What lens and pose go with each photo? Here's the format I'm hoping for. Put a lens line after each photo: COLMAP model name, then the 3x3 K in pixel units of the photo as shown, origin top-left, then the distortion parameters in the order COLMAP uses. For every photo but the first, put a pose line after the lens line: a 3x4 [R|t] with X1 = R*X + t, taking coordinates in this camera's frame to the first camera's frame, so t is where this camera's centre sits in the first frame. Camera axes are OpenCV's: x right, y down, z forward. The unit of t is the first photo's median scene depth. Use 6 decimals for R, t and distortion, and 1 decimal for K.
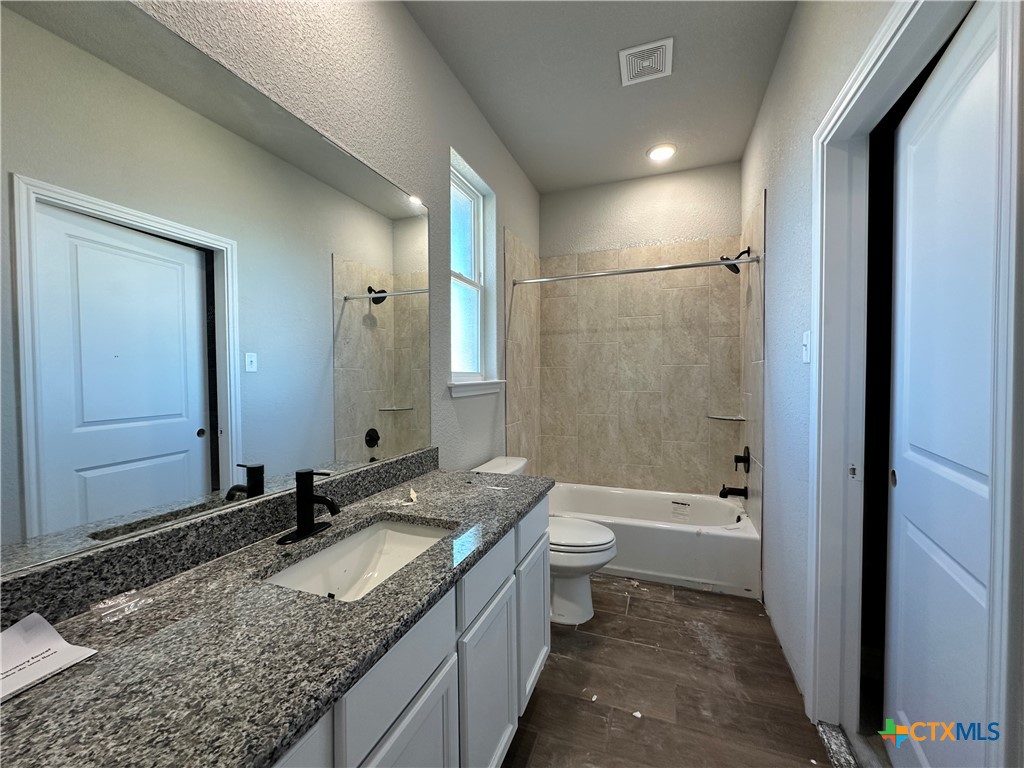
lens RADIAL K [[407.0, 0, 512.0], [0, 407.0, 384.0], [0, 0, 1]] dist [-0.001932, 0.000214]
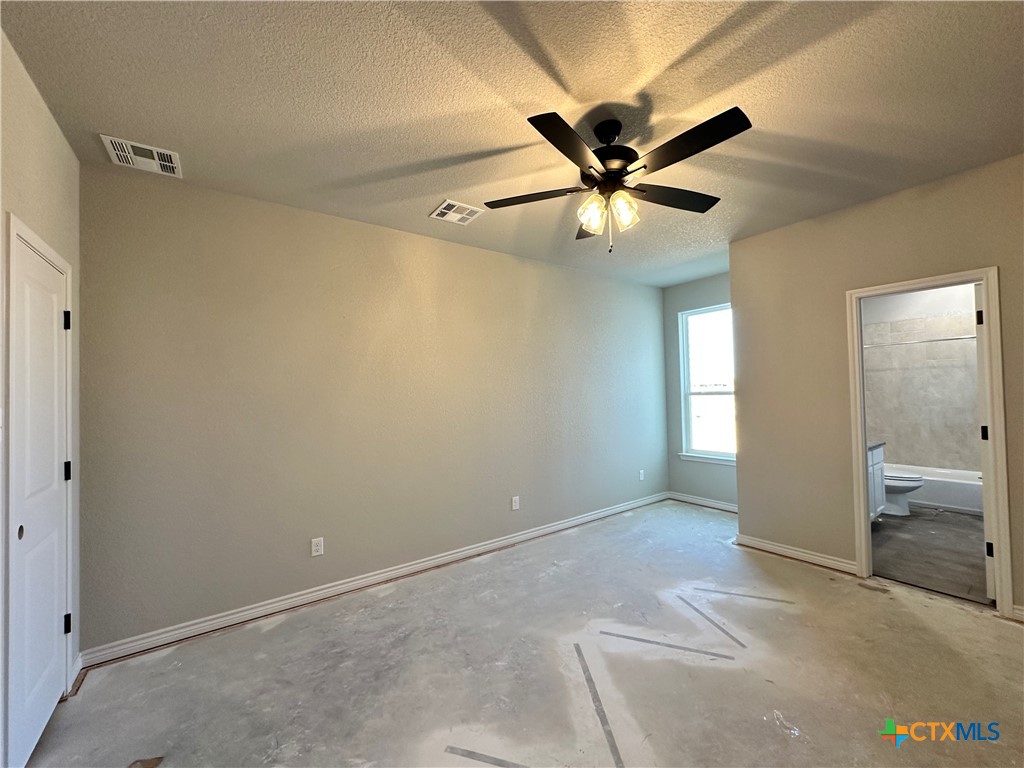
lens RADIAL K [[407.0, 0, 512.0], [0, 407.0, 384.0], [0, 0, 1]] dist [-0.001932, 0.000214]
pose [[0.832187, -0.023471, -0.553998, -0.209739], [-0.000722, 0.999057, -0.043412, 0.000146], [0.554495, 0.036526, 0.831385, -1.220548]]
